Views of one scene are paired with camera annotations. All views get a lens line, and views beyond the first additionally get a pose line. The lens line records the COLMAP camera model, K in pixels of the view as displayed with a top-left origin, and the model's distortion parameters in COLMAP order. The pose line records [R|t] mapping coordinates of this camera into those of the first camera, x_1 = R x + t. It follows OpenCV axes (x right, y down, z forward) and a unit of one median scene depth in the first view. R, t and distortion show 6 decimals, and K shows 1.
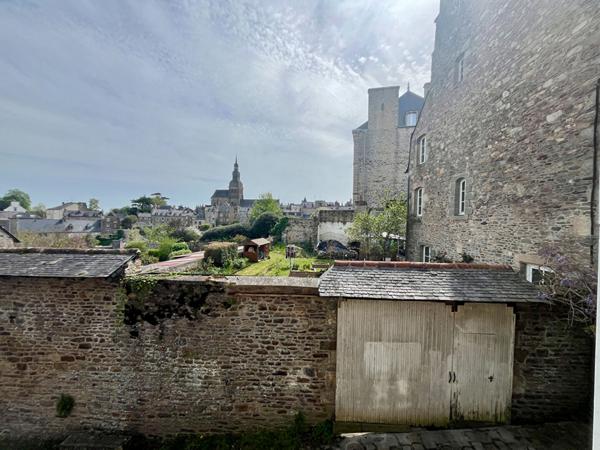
lens RADIAL K [[242.8, 0, 300.0], [0, 242.8, 225.0], [0, 0, 1]] dist [-0.001236, -0.000059]
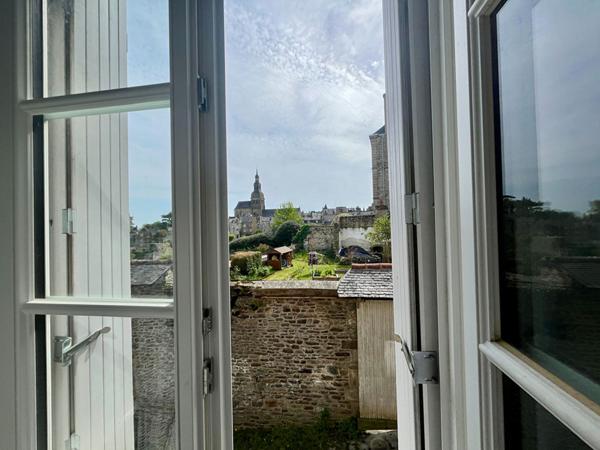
lens RADIAL K [[241.1, 0, 299.5], [0, 241.1, 234.9], [0, 0, 1]] dist [0.040304, -0.000042]
pose [[0.994910, -0.041975, -0.091607, 0.013722], [0.042820, 0.999056, 0.007277, 0.001288], [0.091215, -0.011163, 0.995769, -0.058220]]
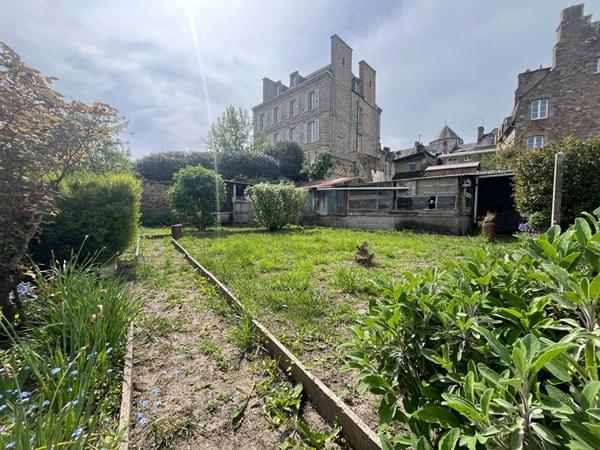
lens RADIAL K [[242.8, 0, 300.0], [0, 242.8, 225.0], [0, 0, 1]] dist [-0.001236, -0.000059]
pose [[0.495395, -0.060332, 0.866570, -3.261356], [0.014071, 0.998012, 0.061440, 0.589939], [-0.868554, -0.018244, 0.495259, 3.295498]]
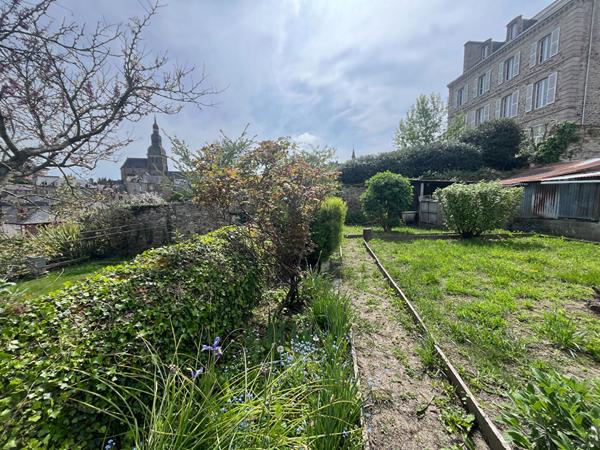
lens RADIAL K [[242.8, 0, 300.0], [0, 242.8, 225.0], [0, 0, 1]] dist [-0.001236, -0.000059]
pose [[0.945166, -0.054793, 0.321960, -3.335821], [0.027681, 0.995719, 0.088194, 0.510723], [-0.325414, -0.074446, 0.942636, 3.229334]]
